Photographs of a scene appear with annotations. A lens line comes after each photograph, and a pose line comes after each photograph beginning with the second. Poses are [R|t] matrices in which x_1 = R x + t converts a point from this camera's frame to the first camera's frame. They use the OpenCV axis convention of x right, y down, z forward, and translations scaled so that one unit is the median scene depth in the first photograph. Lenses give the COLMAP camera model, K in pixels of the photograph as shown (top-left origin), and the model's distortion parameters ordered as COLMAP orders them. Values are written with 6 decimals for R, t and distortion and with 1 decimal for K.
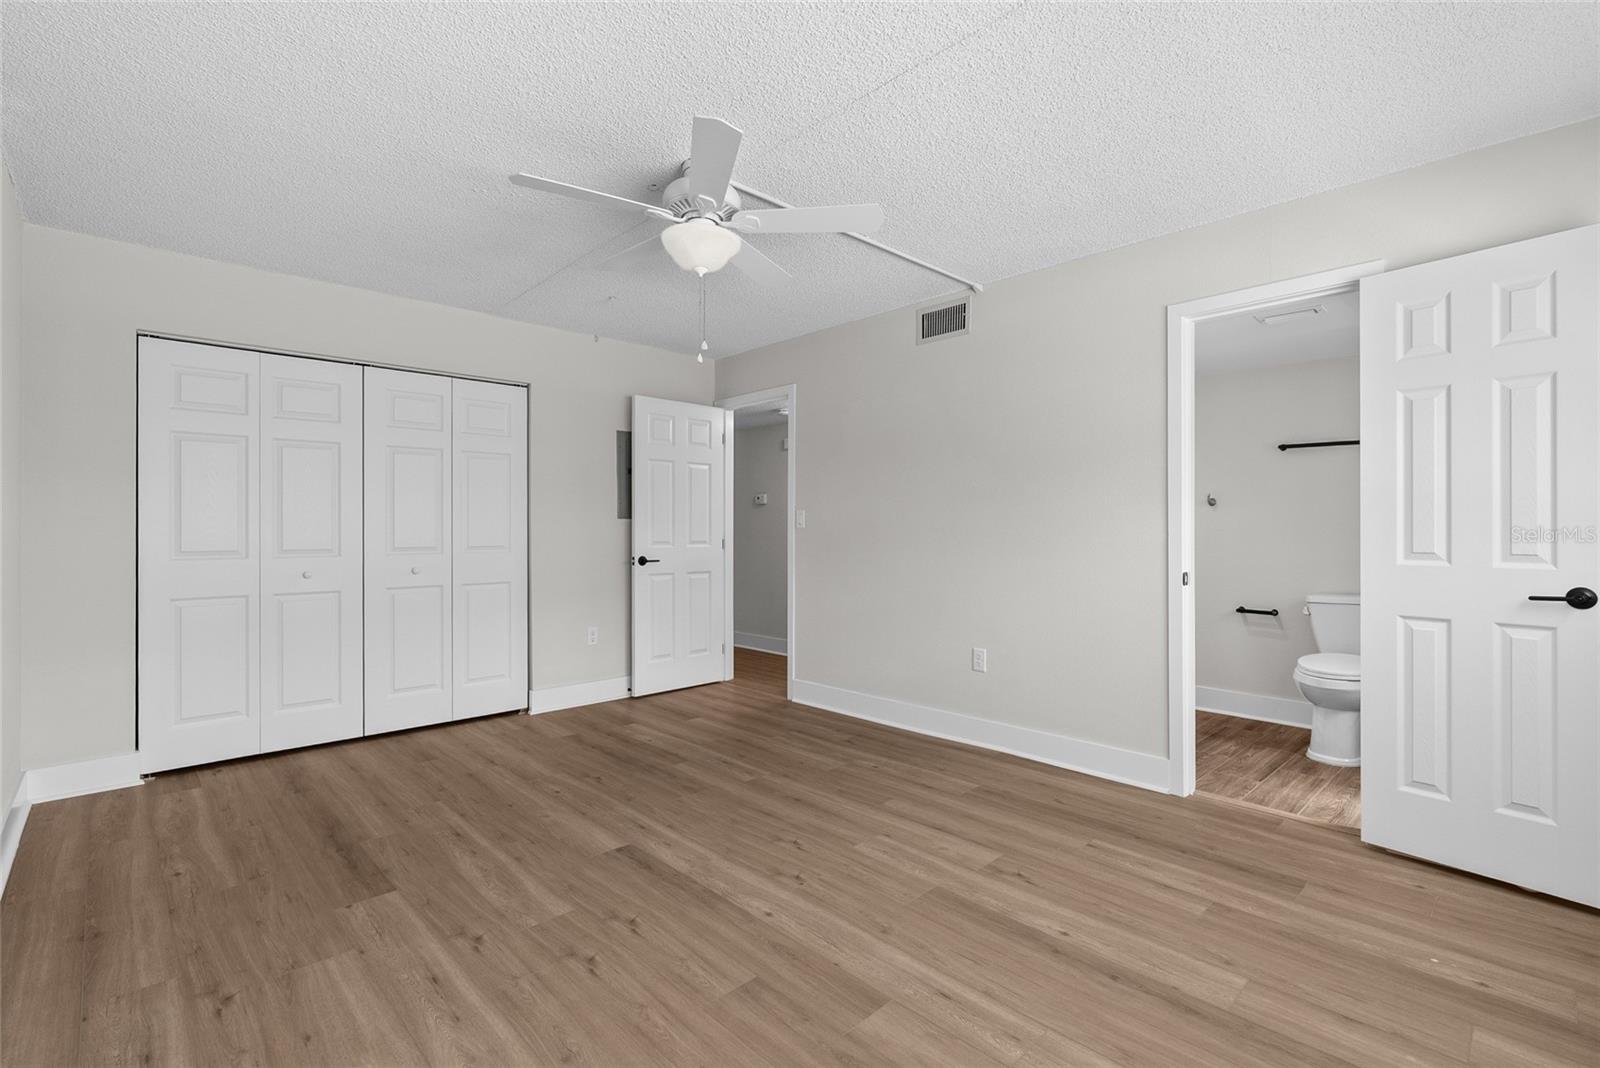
lens RADIAL K [[725.8, 0, 800.0], [0, 725.8, 534.0], [0, 0, 1]] dist [-0.002173, 0.000415]
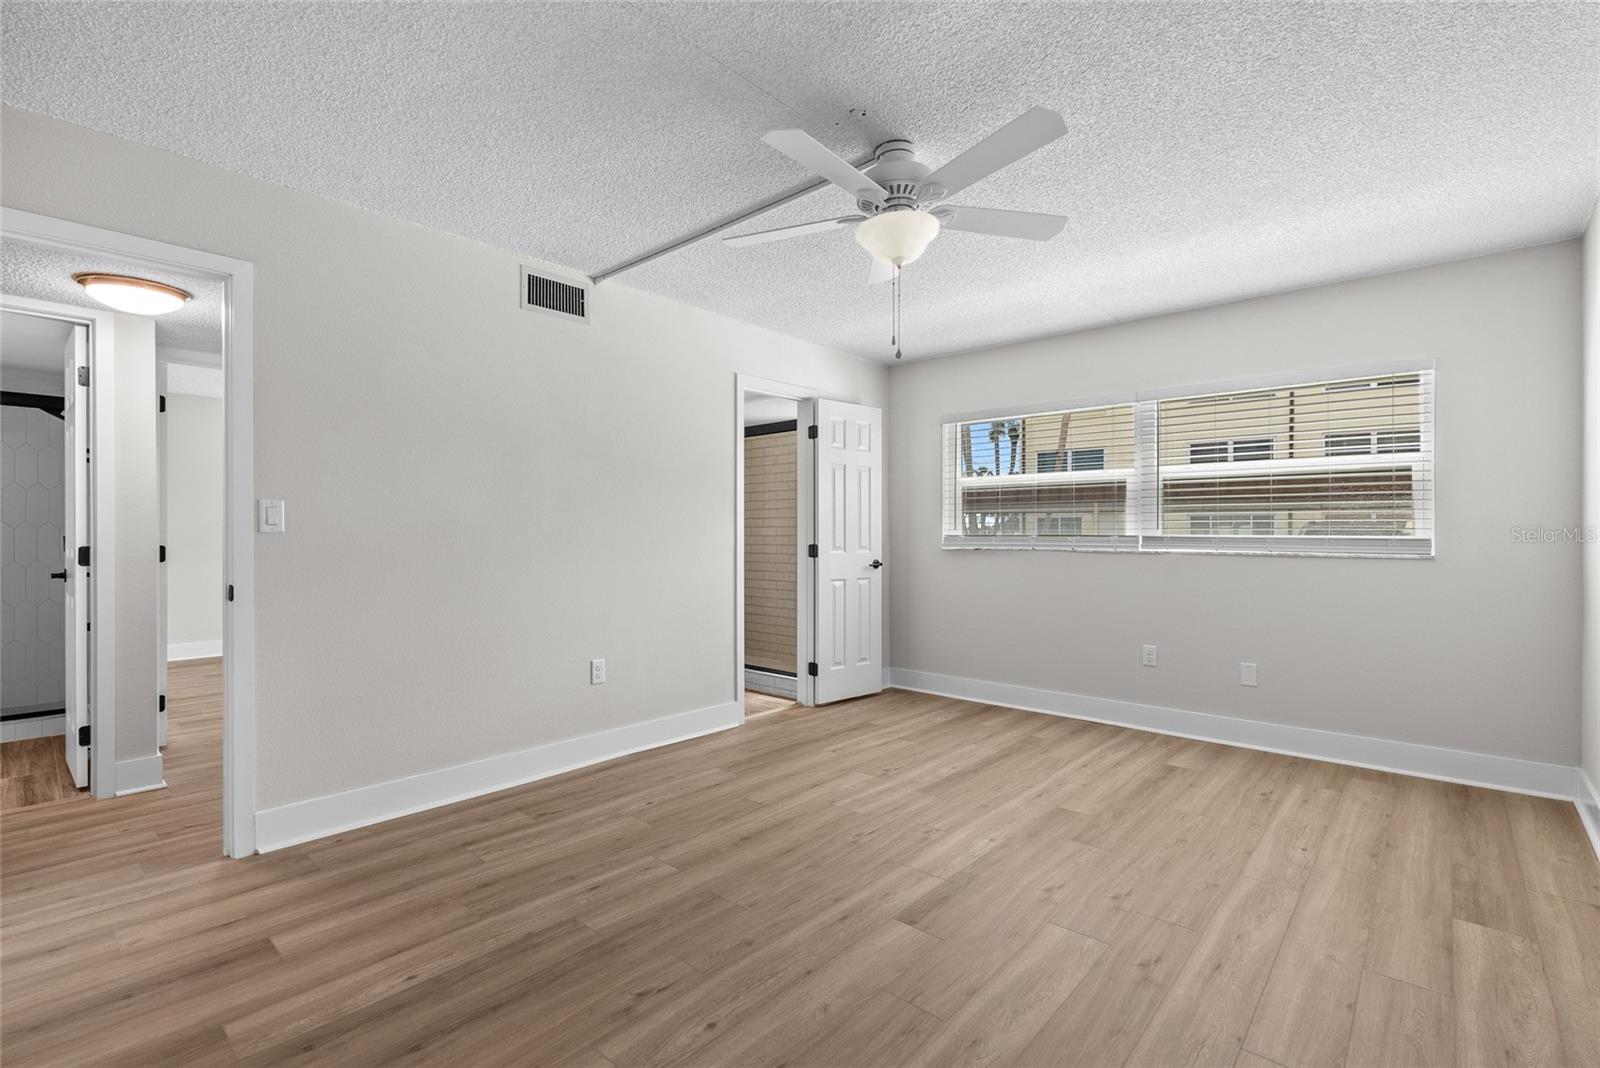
lens RADIAL K [[725.8, 0, 800.0], [0, 725.8, 534.0], [0, 0, 1]] dist [-0.002173, 0.000415]
pose [[-0.076204, 0.002543, 0.997089, -1.046149], [0.004467, 0.999988, -0.002208, -0.004399], [-0.997082, 0.004286, -0.076215, 1.170644]]
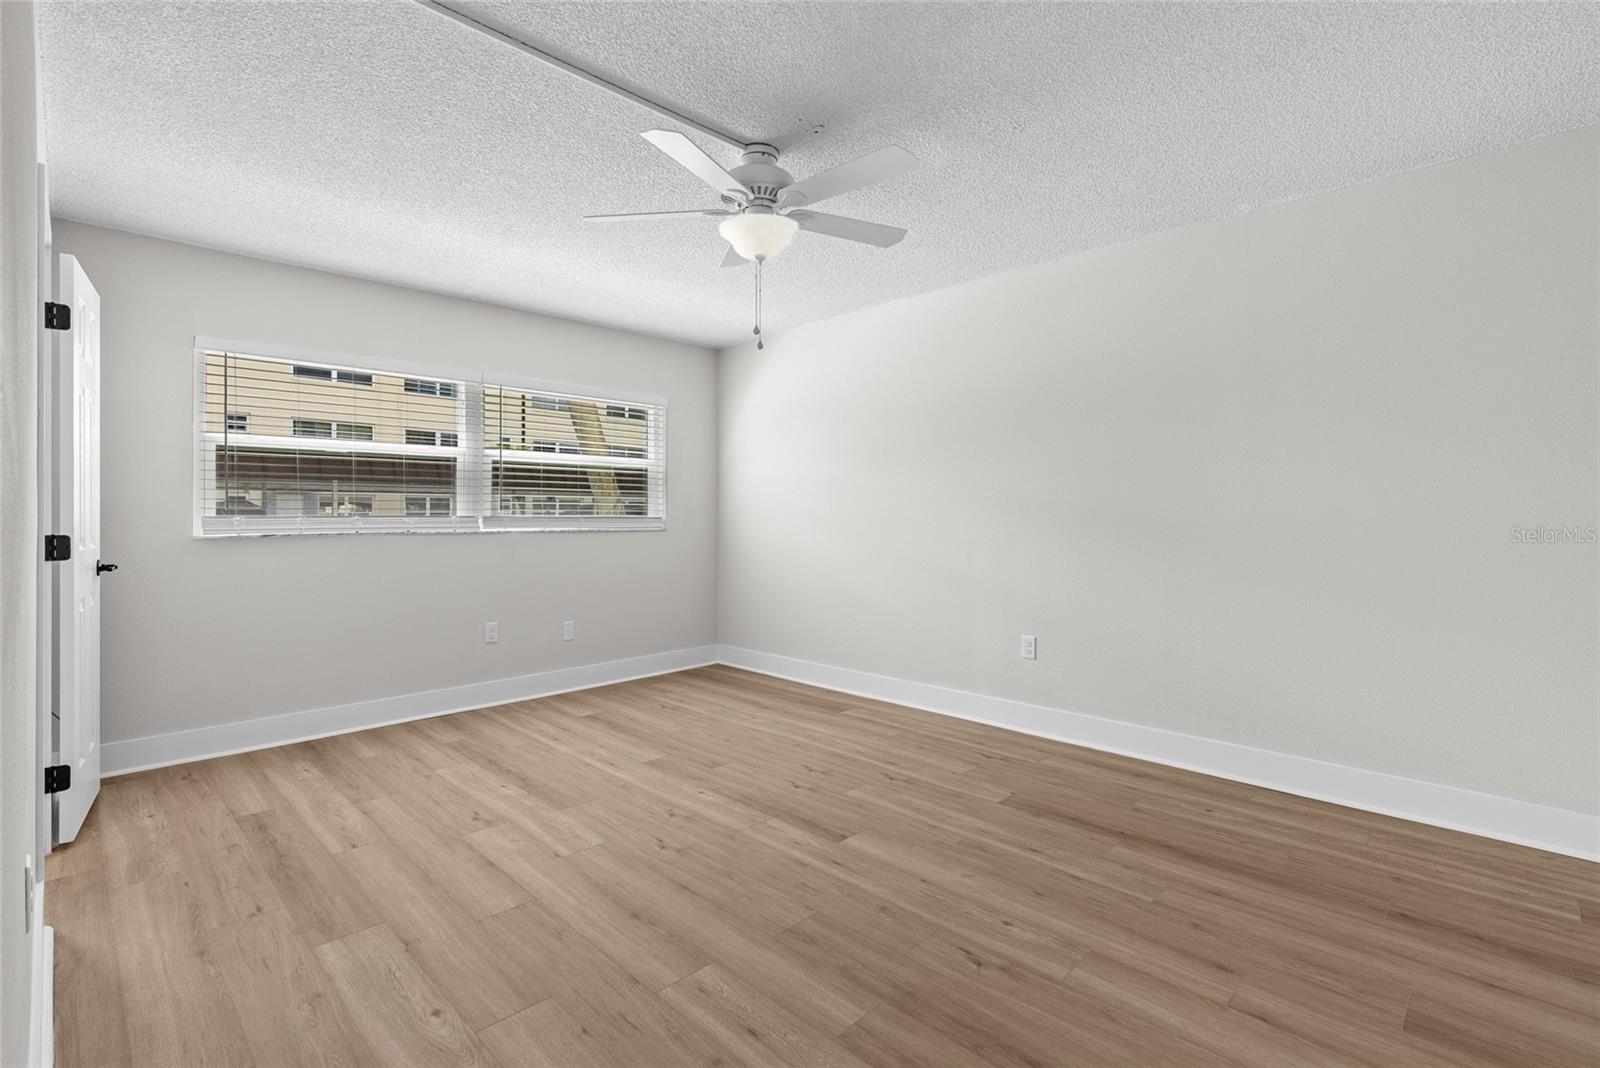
lens RADIAL K [[733.5, 0, 804.7], [0, 733.5, 518.0], [0, 0, 1]] dist [-0.001870, 0.000385]
pose [[-0.999571, 0.003534, -0.029066, -0.165820], [0.003212, 0.999933, 0.011134, -0.012416], [0.029103, 0.011036, -0.999515, 1.968578]]
